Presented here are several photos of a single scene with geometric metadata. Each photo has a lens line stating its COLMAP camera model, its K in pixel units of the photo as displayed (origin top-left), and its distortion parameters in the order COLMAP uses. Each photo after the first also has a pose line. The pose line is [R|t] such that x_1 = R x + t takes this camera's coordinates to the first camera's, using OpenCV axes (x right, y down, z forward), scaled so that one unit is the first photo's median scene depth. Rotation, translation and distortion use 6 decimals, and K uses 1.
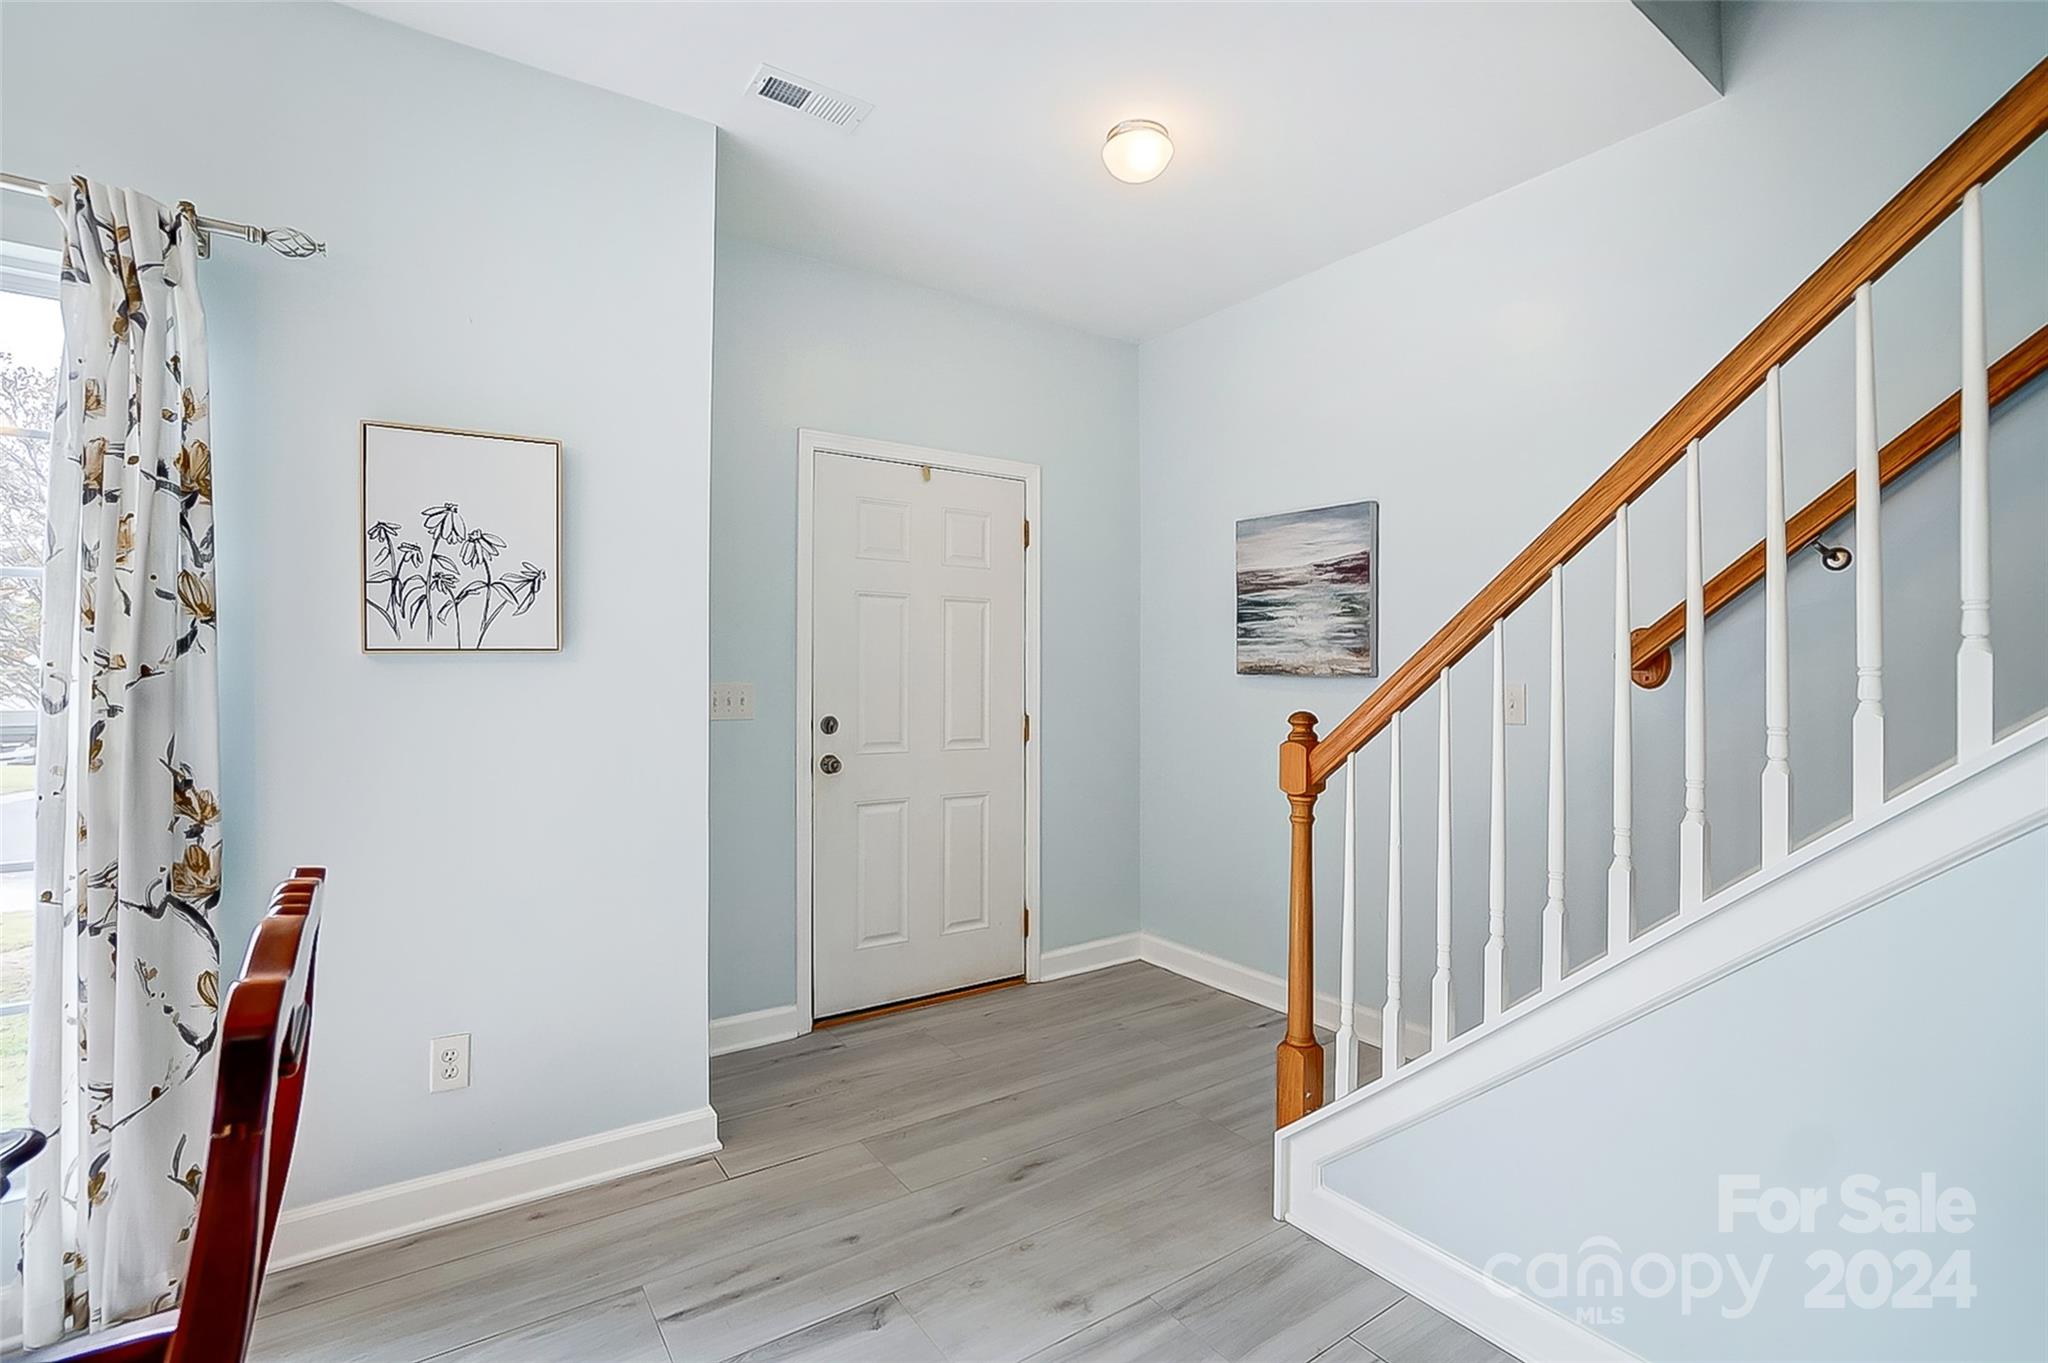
lens RADIAL K [[913.0, 0, 1015.7], [0, 913.0, 669.4], [0, 0, 1]] dist [-0.061384, 0.021540]
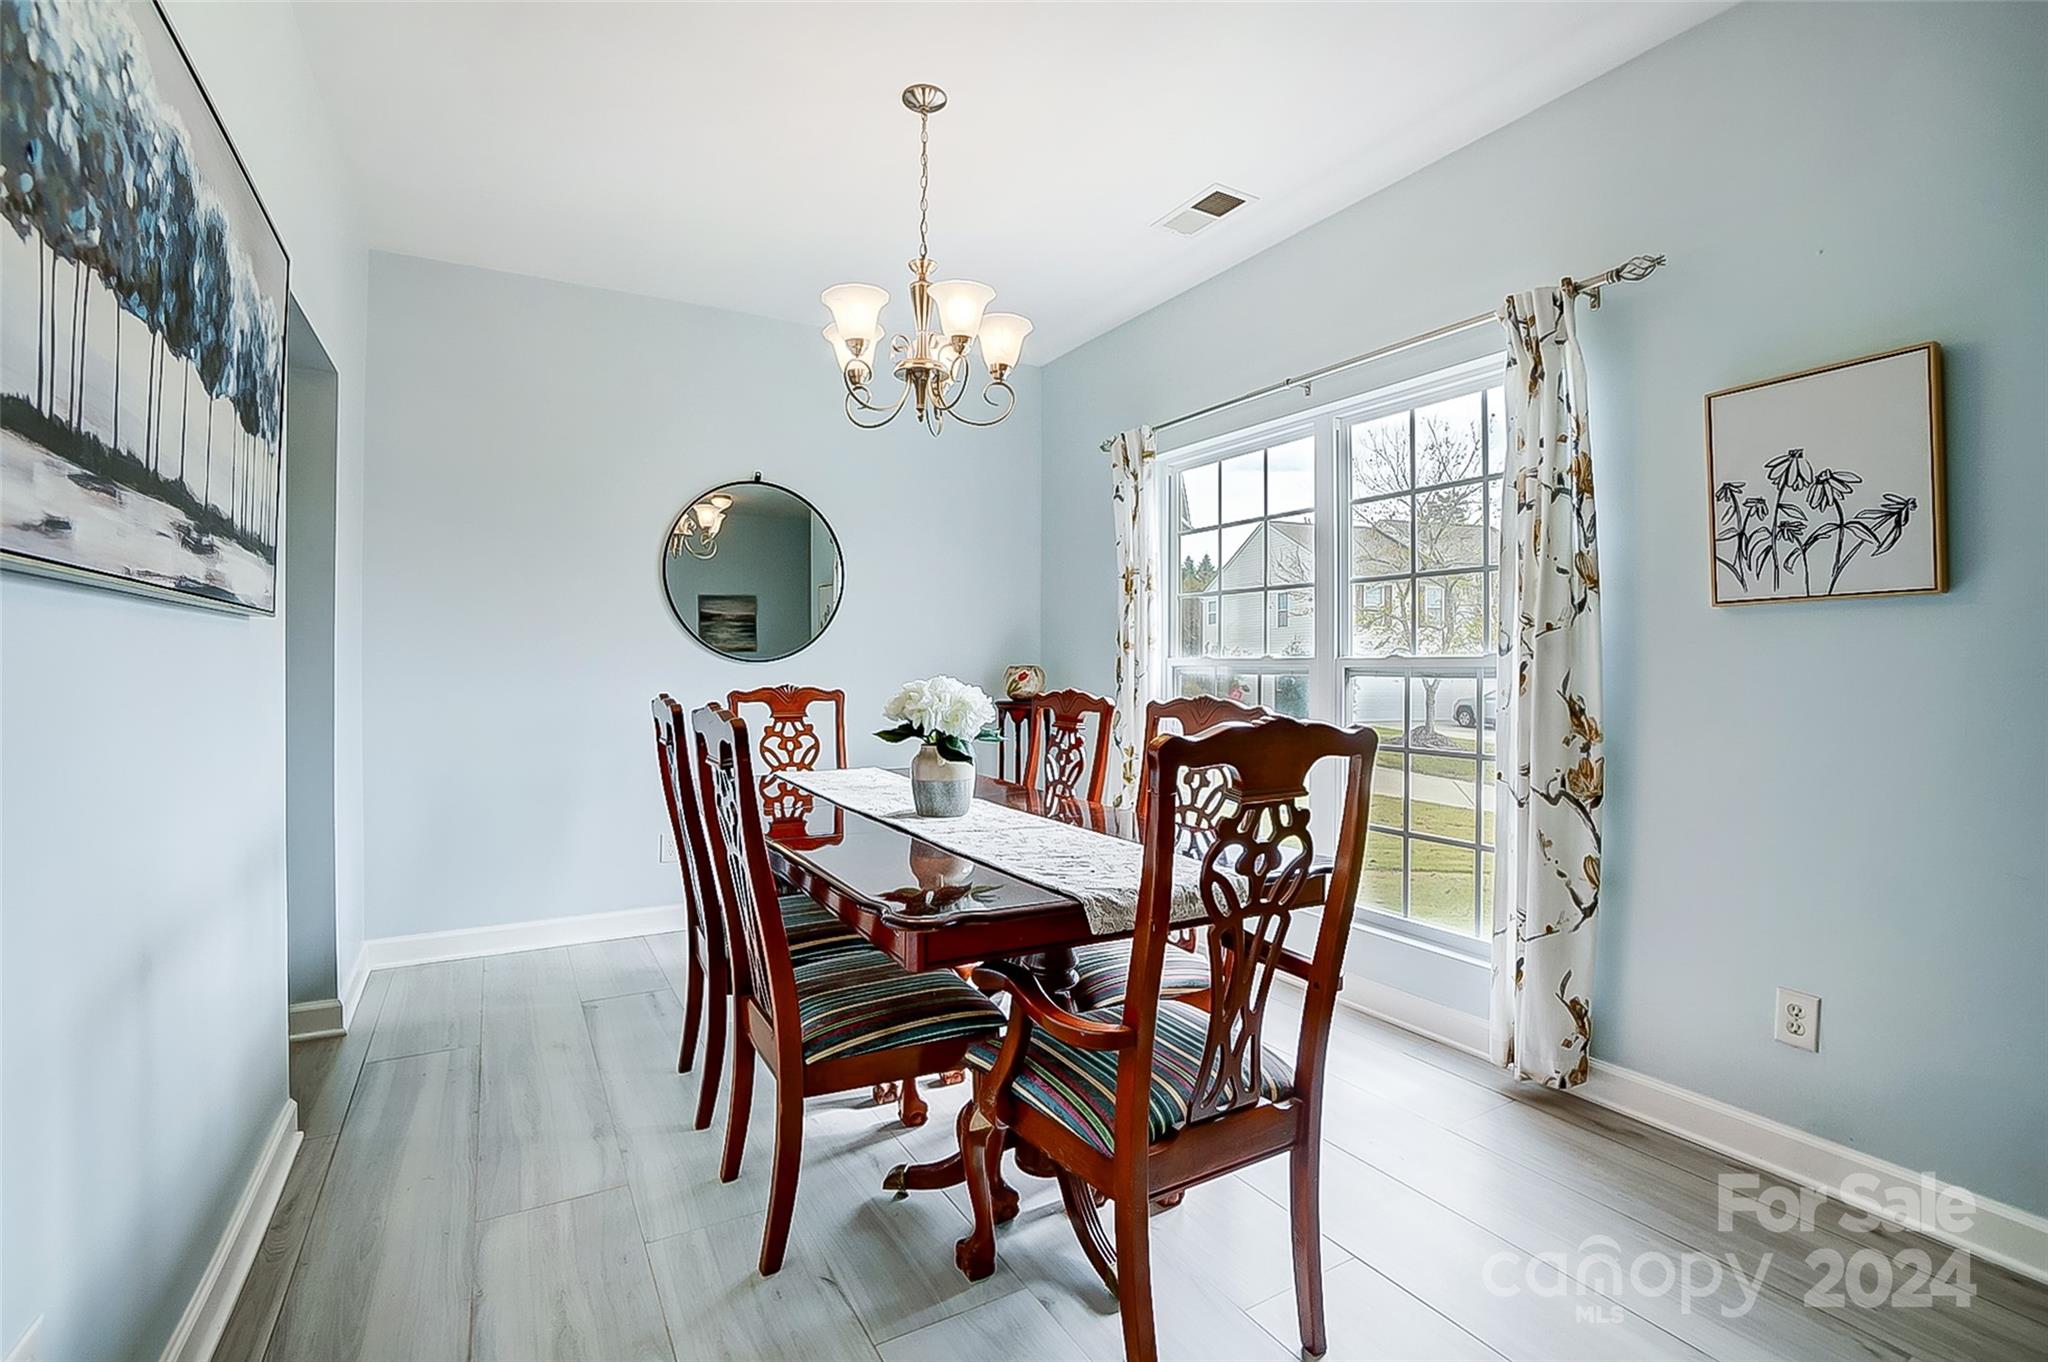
lens RADIAL K [[913.0, 0, 1015.7], [0, 913.0, 668.9], [0, 0, 1]] dist [-0.061384, 0.021540]
pose [[-0.077318, 0.005040, -0.996994, 0.468754], [0.002829, 0.999984, 0.004836, 0.057066], [0.997003, -0.002446, -0.077331, 0.250399]]
